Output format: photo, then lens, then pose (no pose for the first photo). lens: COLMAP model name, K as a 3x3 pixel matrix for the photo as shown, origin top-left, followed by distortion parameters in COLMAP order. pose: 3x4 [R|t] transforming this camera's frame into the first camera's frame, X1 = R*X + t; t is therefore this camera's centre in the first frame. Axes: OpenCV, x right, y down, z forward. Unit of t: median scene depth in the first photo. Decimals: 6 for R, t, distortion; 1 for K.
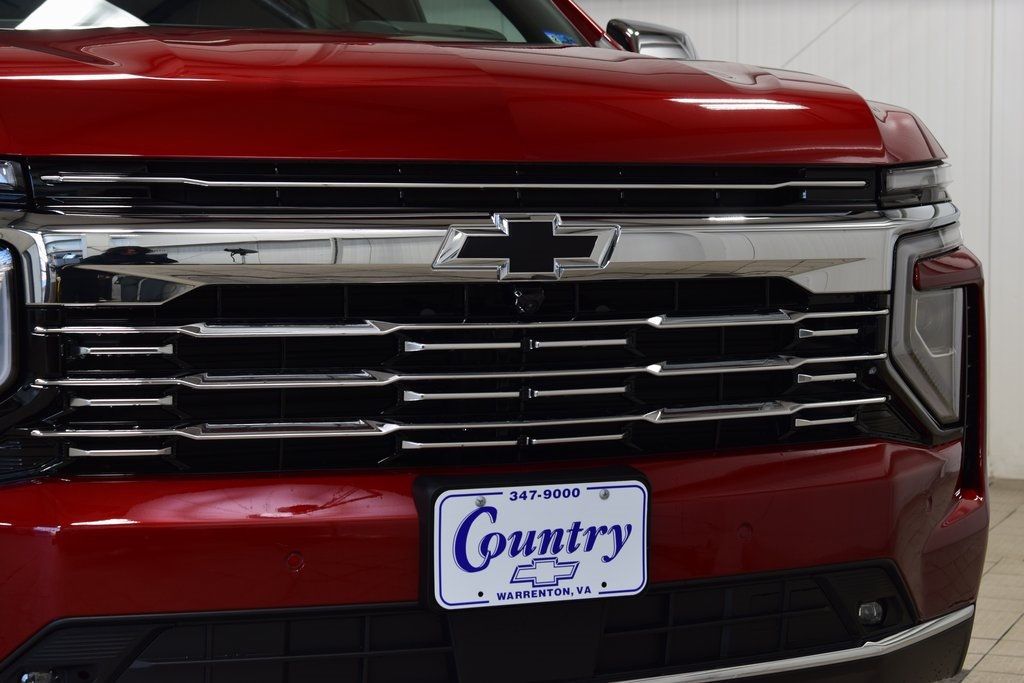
lens RADIAL K [[2250.1, 0, 511.7], [0, 2250.1, 342.1], [0, 0, 1]] dist [0.192085, 0.000000]
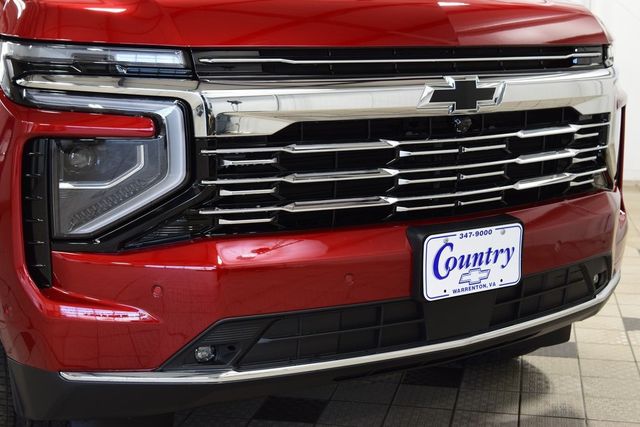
lens RADIAL K [[937.5, 0, 318.4], [0, 937.5, 215.3], [0, 0, 1]] dist [0.119091, 0.000000]
pose [[0.986587, -0.038591, 0.158607, -0.226936], [0.021839, 0.994122, 0.106042, -0.029367], [-0.161767, -0.101156, 0.981631, 0.285219]]
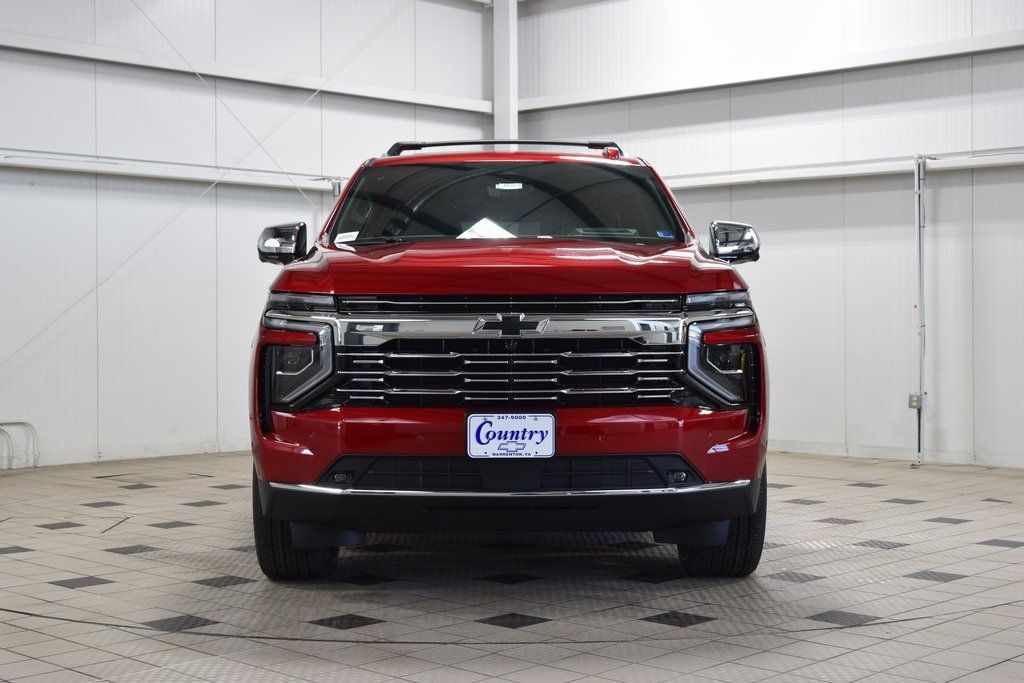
lens RADIAL K [[1532.6, 0, 512.9], [0, 1532.6, 340.1], [0, 0, 1]] dist [0.070534, 0.000000]
pose [[0.929349, 0.005546, -0.369161, 0.690276], [-0.019996, 0.999176, -0.035328, 0.039890], [0.368661, 0.040214, 0.928694, -0.701623]]
